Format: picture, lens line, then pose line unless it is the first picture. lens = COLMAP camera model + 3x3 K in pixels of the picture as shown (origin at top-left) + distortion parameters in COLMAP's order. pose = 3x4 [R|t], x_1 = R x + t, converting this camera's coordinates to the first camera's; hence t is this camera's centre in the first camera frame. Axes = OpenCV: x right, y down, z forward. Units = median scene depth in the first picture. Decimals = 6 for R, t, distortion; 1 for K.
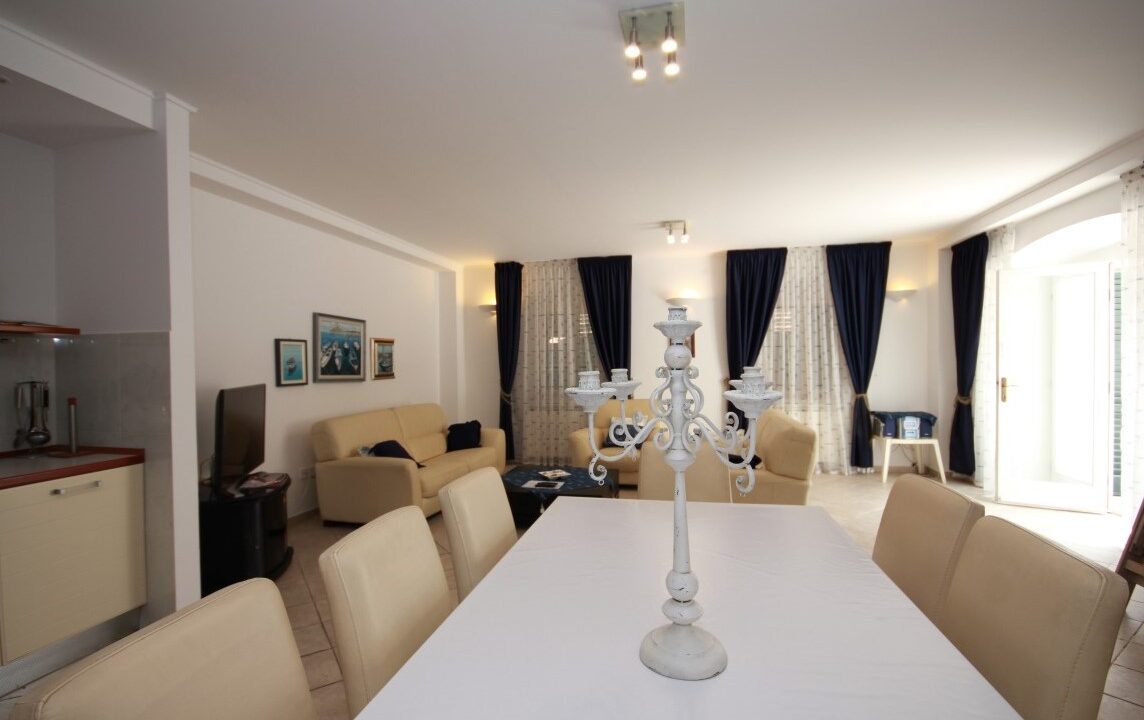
lens RADIAL K [[545.2, 0, 564.0], [0, 545.2, 365.7], [0, 0, 1]] dist [-0.011707, -0.000242]
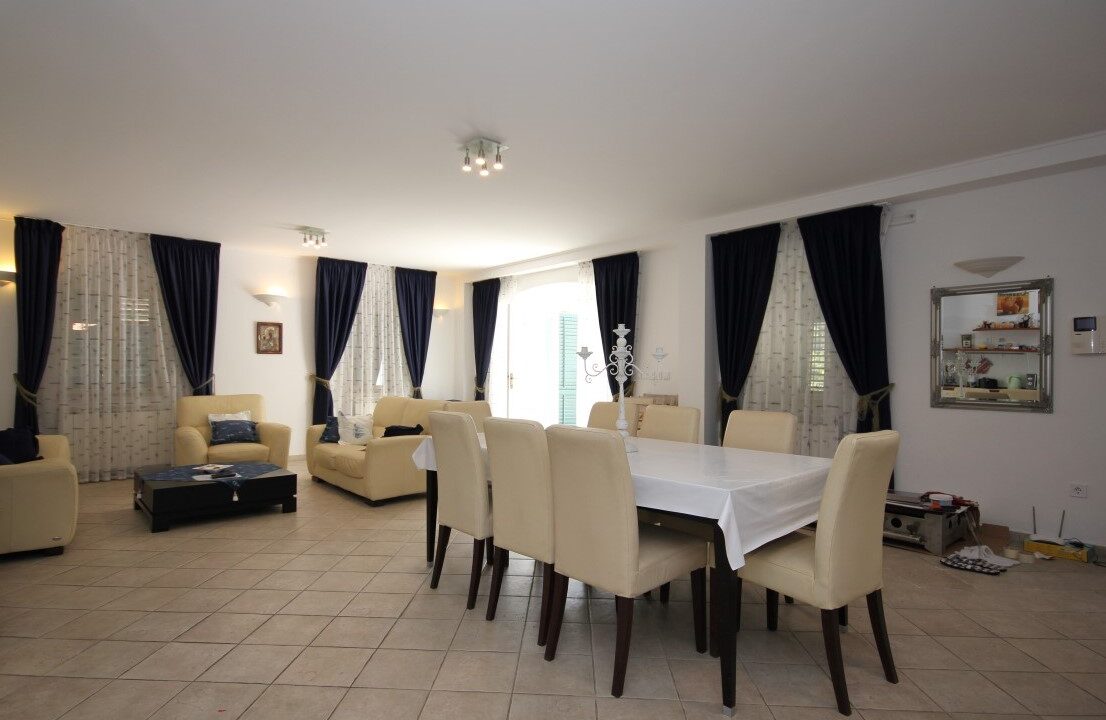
lens RADIAL K [[611.2, 0, 554.8], [0, 611.2, 367.4], [0, 0, 1]] dist [0.019792, -0.000432]
pose [[0.575677, 0.020368, 0.817423, -0.438802], [-0.007676, 0.999780, -0.019507, 0.030434], [-0.817641, 0.004955, 0.575707, -0.091787]]
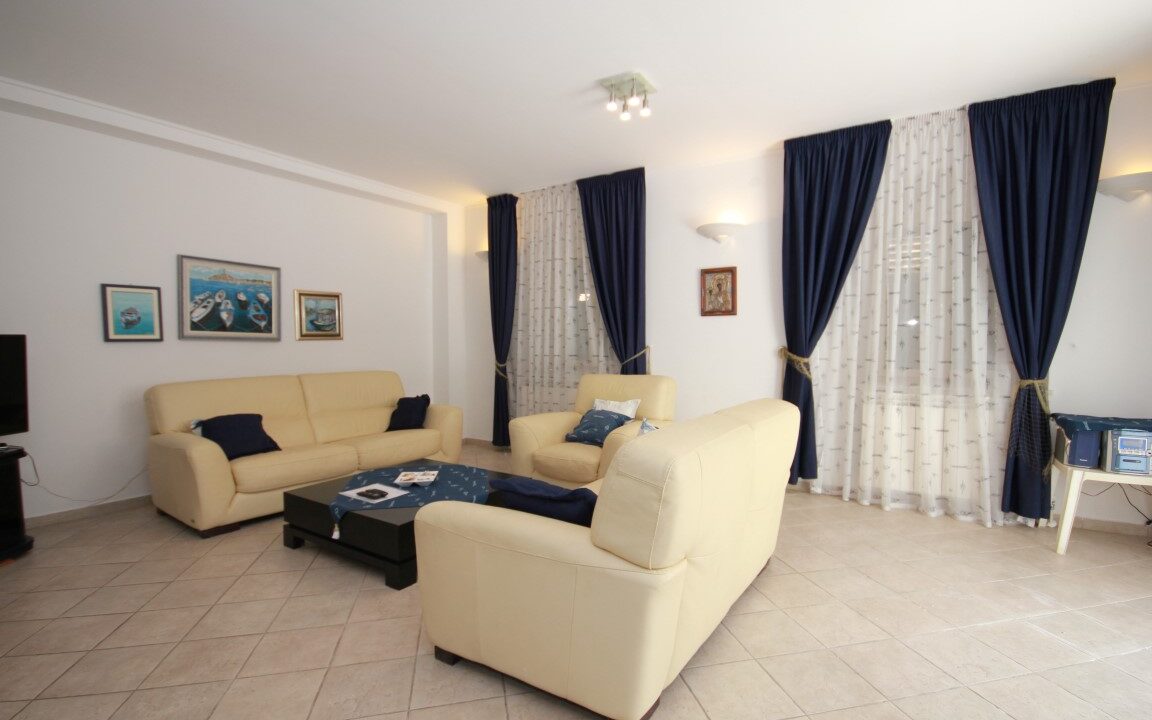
lens RADIAL K [[533.0, 0, 576.9], [0, 533.0, 366.8], [0, 0, 1]] dist [-0.005764, -0.003979]
pose [[0.934672, 0.029271, -0.354305, 0.311248], [-0.013725, 0.998833, 0.046312, 0.021263], [0.355247, -0.038424, 0.933983, 0.354596]]
